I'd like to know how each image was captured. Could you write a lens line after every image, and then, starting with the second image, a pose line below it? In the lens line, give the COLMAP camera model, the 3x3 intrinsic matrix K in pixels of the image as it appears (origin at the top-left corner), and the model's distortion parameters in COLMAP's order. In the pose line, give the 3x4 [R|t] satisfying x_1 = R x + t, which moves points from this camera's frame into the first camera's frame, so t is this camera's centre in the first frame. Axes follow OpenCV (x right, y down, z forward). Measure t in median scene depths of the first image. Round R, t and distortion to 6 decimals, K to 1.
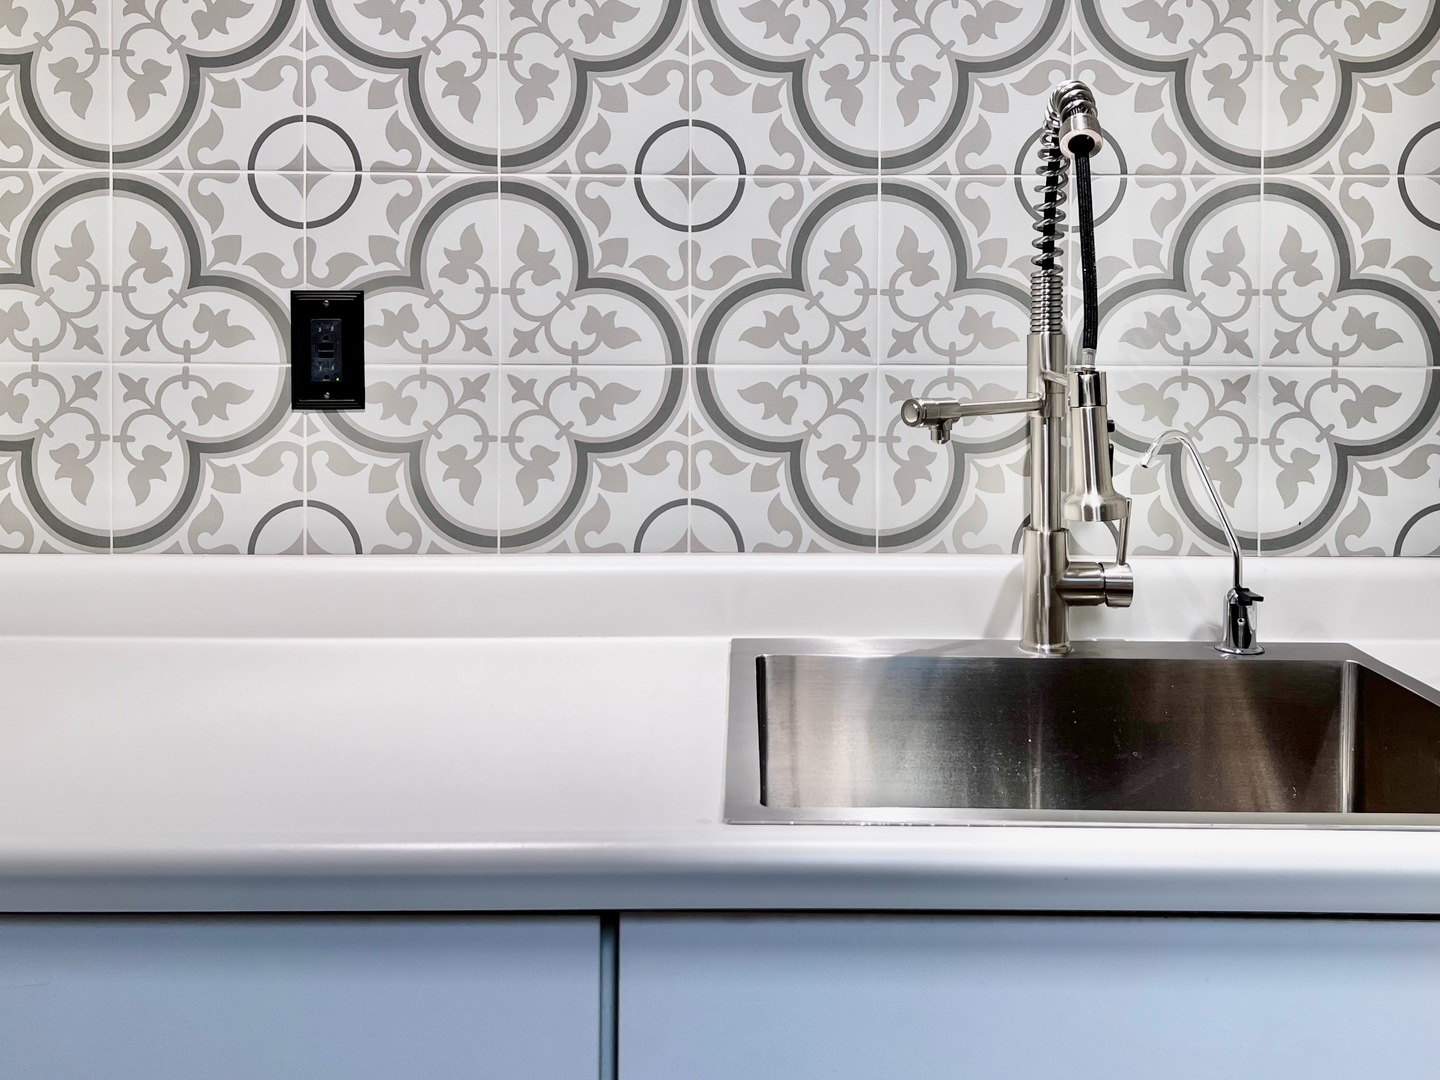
lens RADIAL K [[2235.4, 0, 720.8], [0, 2235.4, 527.1], [0, 0, 1]] dist [0.107463, 0.000000]
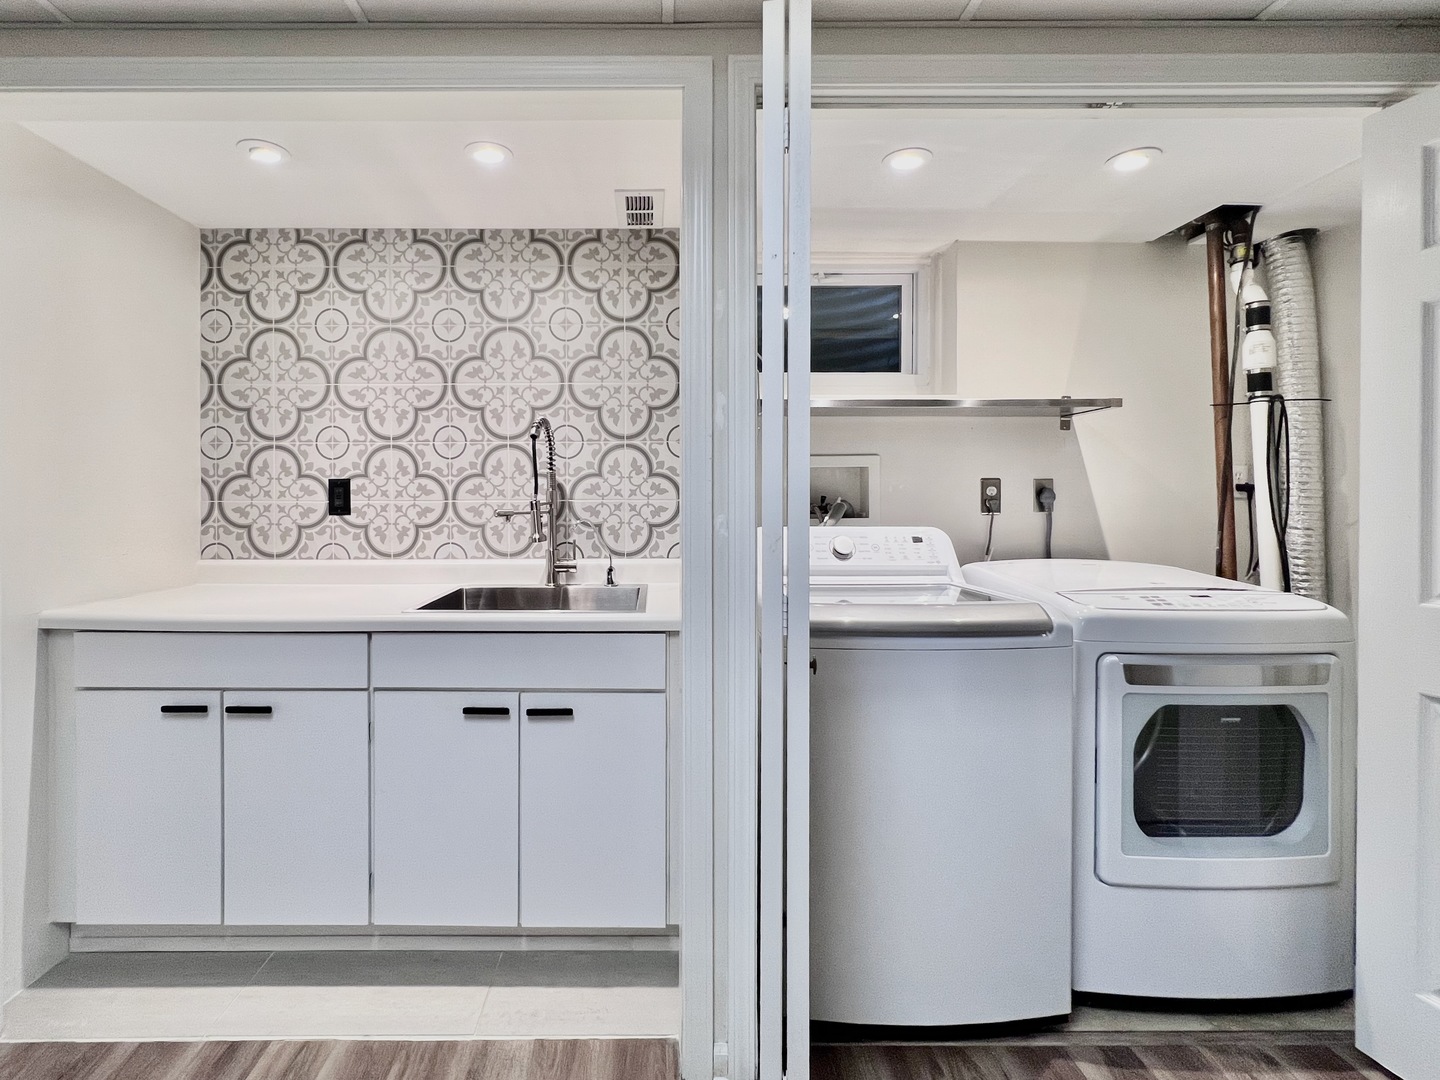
lens RADIAL K [[691.5, 0, 710.7], [0, 691.5, 543.2], [0, 0, 1]] dist [-0.003033, 0.000912]
pose [[0.999781, -0.005384, -0.020237, 0.383370], [0.005193, 0.999942, -0.009470, 0.000537], [0.020287, 0.009363, 0.999750, 0.008795]]
